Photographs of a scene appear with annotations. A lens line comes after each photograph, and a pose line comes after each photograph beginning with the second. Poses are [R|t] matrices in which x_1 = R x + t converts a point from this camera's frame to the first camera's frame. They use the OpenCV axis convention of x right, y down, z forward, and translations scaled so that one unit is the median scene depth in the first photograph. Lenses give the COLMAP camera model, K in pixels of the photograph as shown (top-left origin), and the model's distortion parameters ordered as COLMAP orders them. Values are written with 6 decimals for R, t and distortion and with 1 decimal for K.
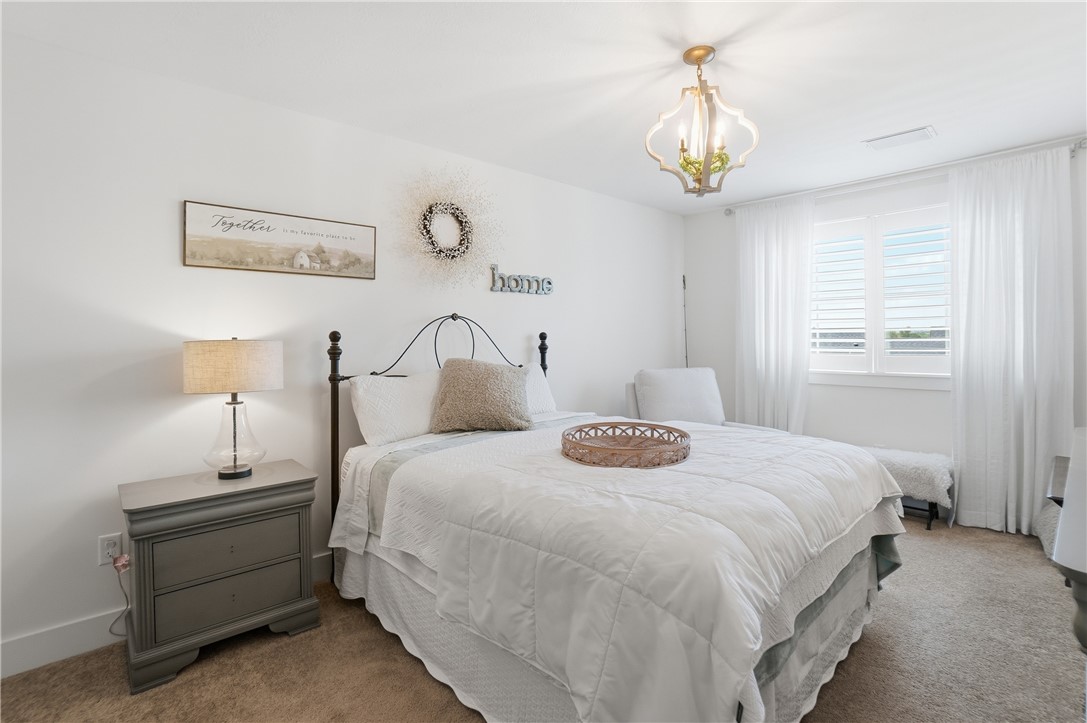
lens RADIAL K [[506.7, 0, 546.4], [0, 506.7, 351.0], [0, 0, 1]] dist [-0.059612, 0.021313]
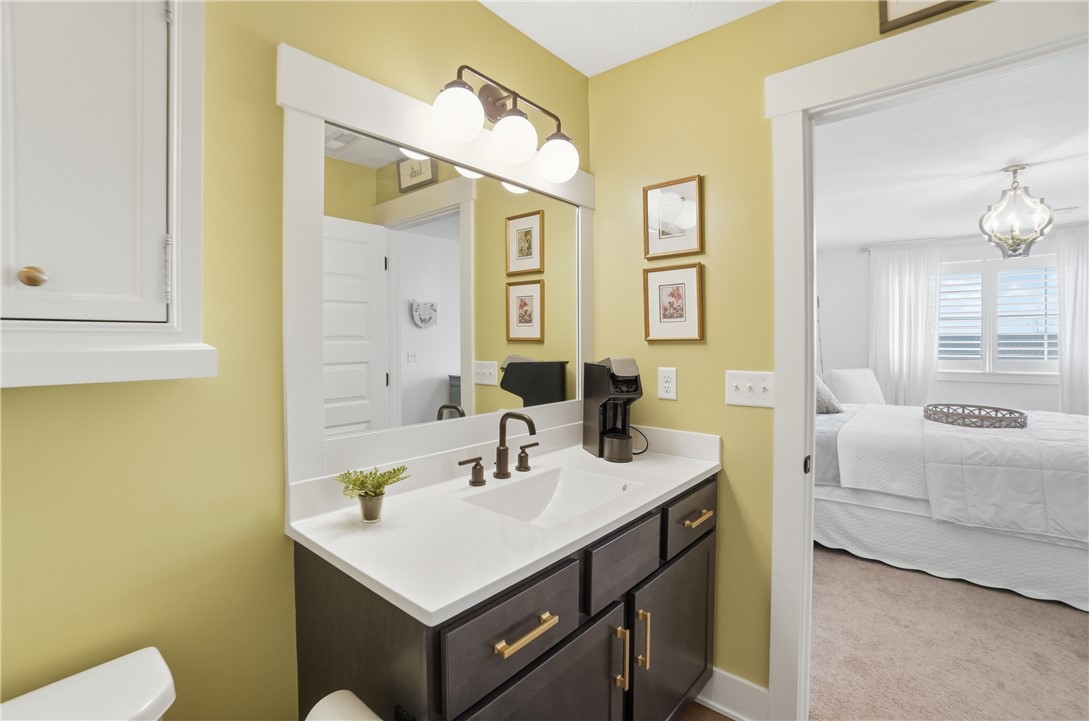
lens RADIAL K [[495.1, 0, 547.6], [0, 495.1, 352.2], [0, 0, 1]] dist [-0.066270, 0.024323]
pose [[0.991980, 0.007942, 0.126148, -1.329547], [-0.008016, 0.999968, 0.000074, -0.003639], [-0.126143, -0.001084, 0.992011, -0.296242]]
